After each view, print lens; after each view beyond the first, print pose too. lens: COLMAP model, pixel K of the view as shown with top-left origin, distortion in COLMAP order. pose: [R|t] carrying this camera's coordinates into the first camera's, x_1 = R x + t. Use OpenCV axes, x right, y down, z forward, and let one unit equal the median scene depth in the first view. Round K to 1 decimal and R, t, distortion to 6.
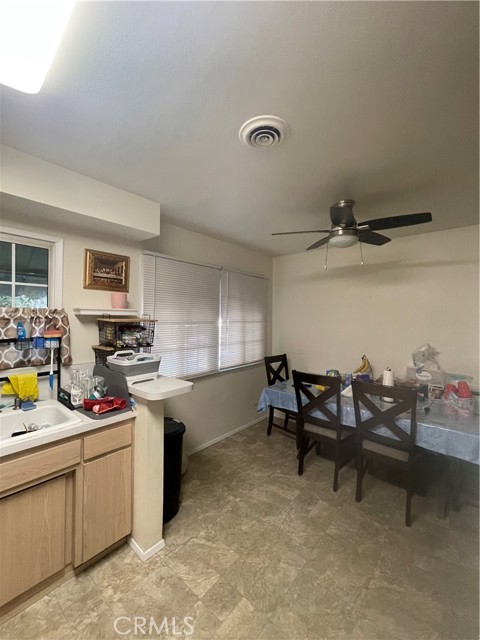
lens RADIAL K [[261.9, 0, 239.3], [0, 261.9, 317.0], [0, 0, 1]] dist [-0.000280, 0.000190]
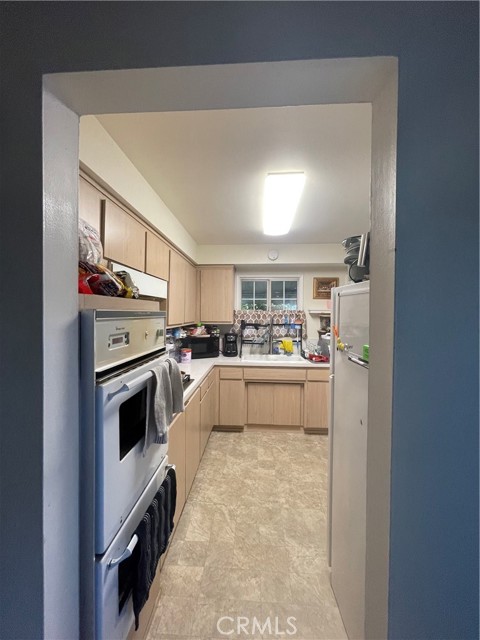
lens RADIAL K [[261.9, 0, 239.4], [0, 261.9, 316.1], [0, 0, 1]] dist [-0.000280, 0.000190]
pose [[0.613747, 0.004095, -0.789492, 0.647219], [0.000886, 0.999982, 0.005875, 0.002878], [0.789502, -0.004305, 0.613733, -0.650819]]
